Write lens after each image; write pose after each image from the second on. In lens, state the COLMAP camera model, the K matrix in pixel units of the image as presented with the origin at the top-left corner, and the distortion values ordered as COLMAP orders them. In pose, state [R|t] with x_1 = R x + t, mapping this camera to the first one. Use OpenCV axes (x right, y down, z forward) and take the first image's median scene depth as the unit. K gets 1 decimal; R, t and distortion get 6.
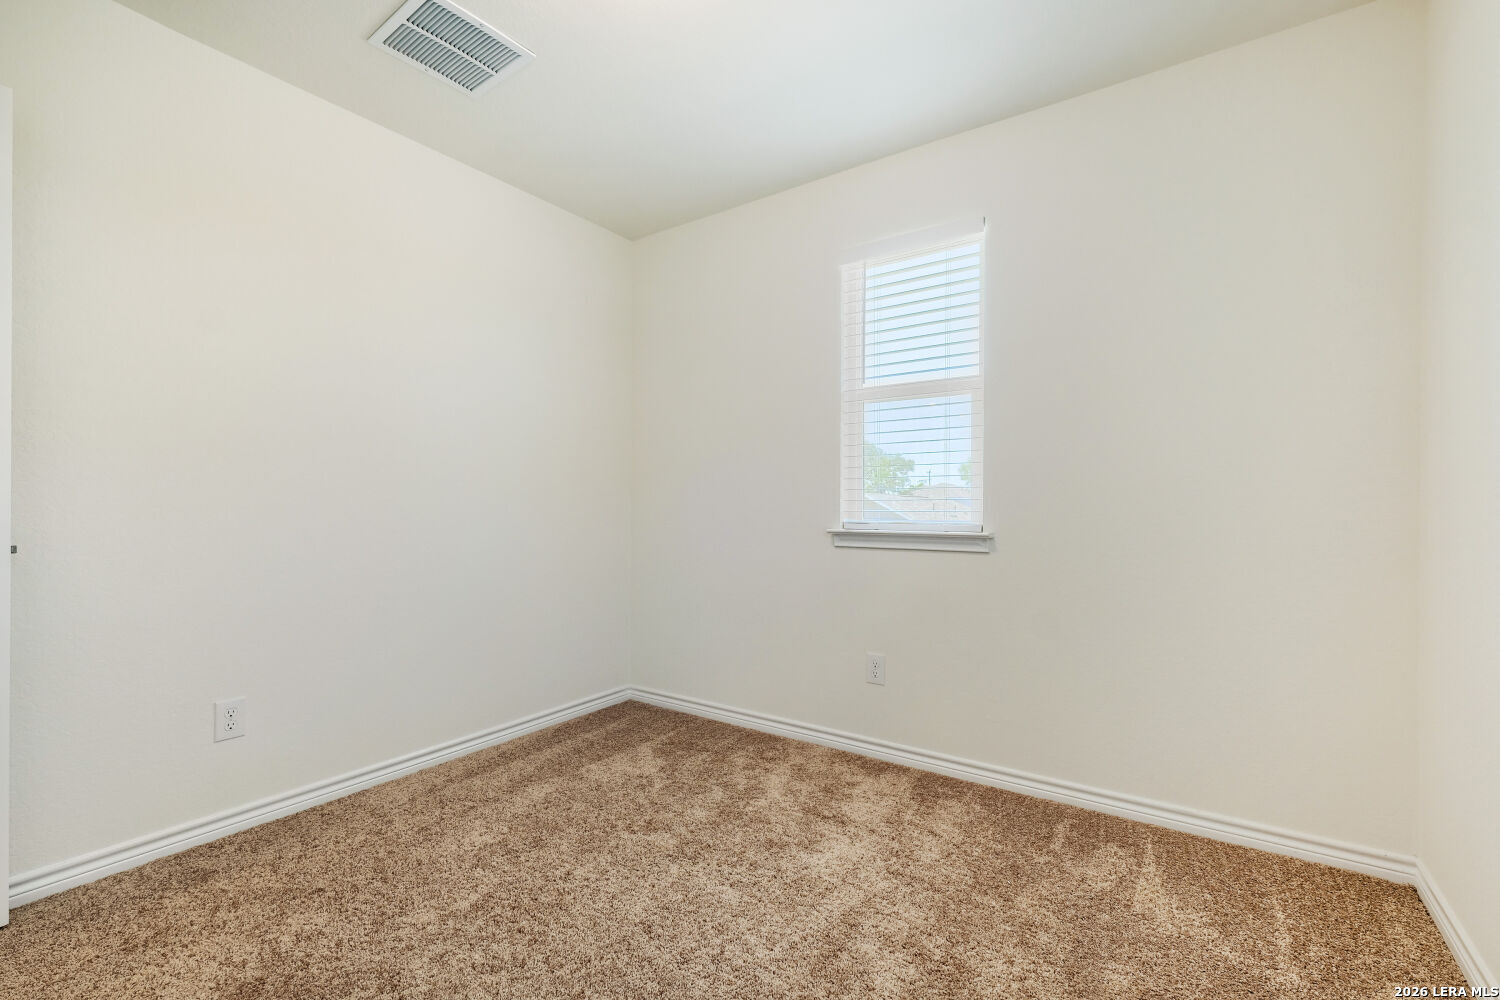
lens RADIAL K [[655.4, 0, 737.5], [0, 655.4, 508.0], [0, 0, 1]] dist [-0.003887, -0.000306]
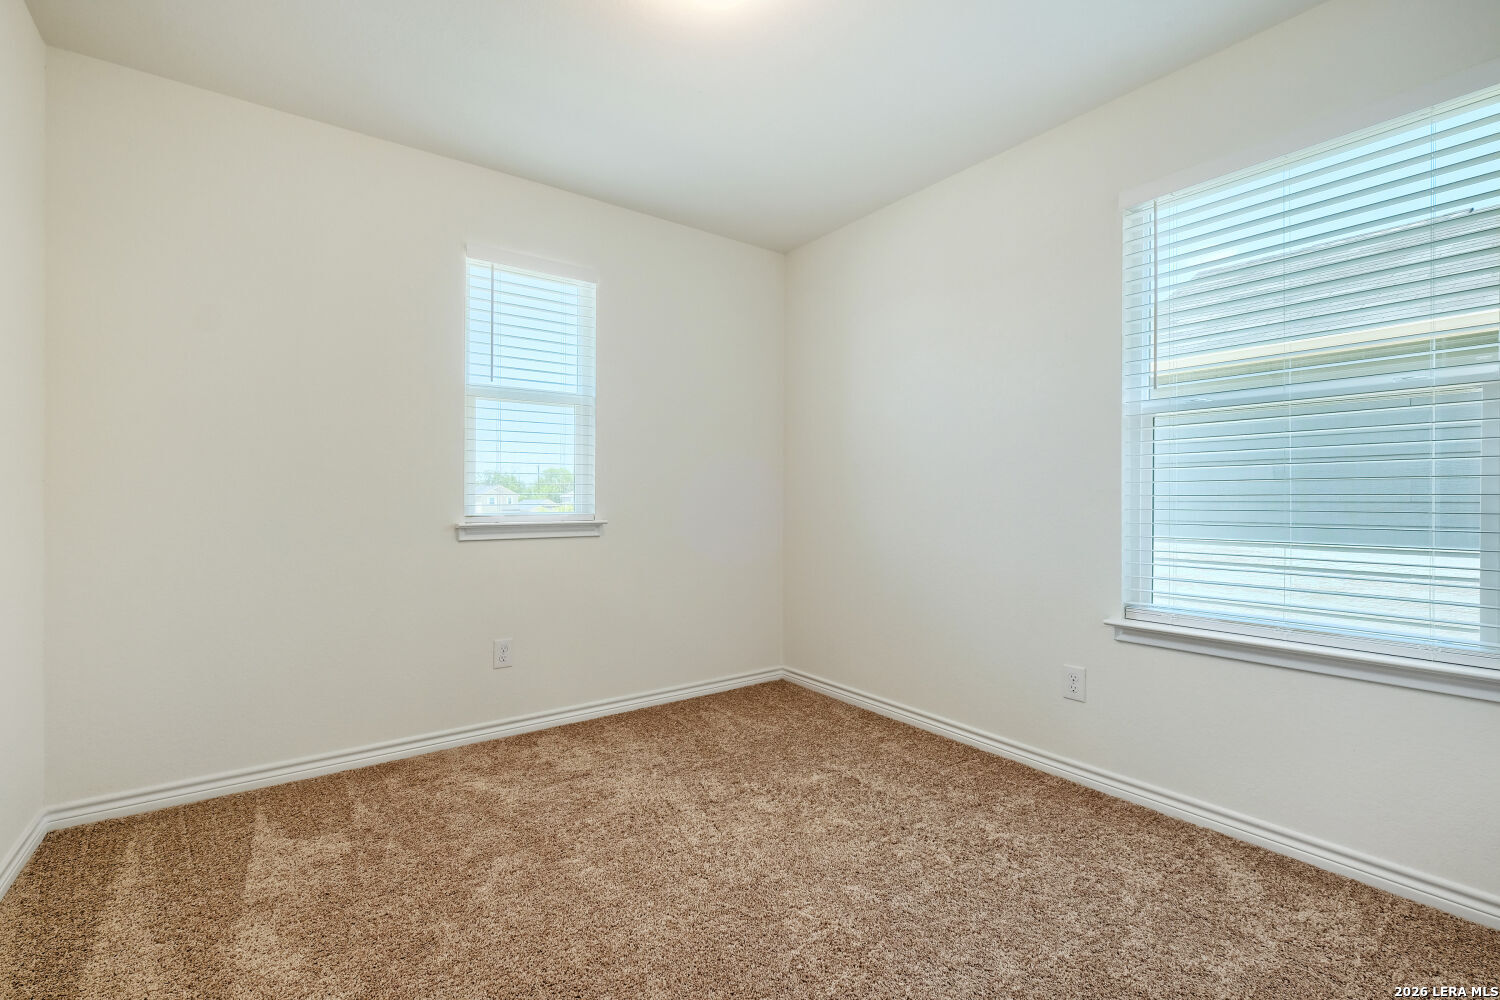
lens RADIAL K [[655.4, 0, 737.5], [0, 655.4, 508.0], [0, 0, 1]] dist [-0.003887, -0.000306]
pose [[0.310218, -0.013251, 0.950573, -0.711837], [0.002727, 0.999911, 0.013049, -0.002574], [-0.950662, -0.001456, 0.310226, 0.328441]]
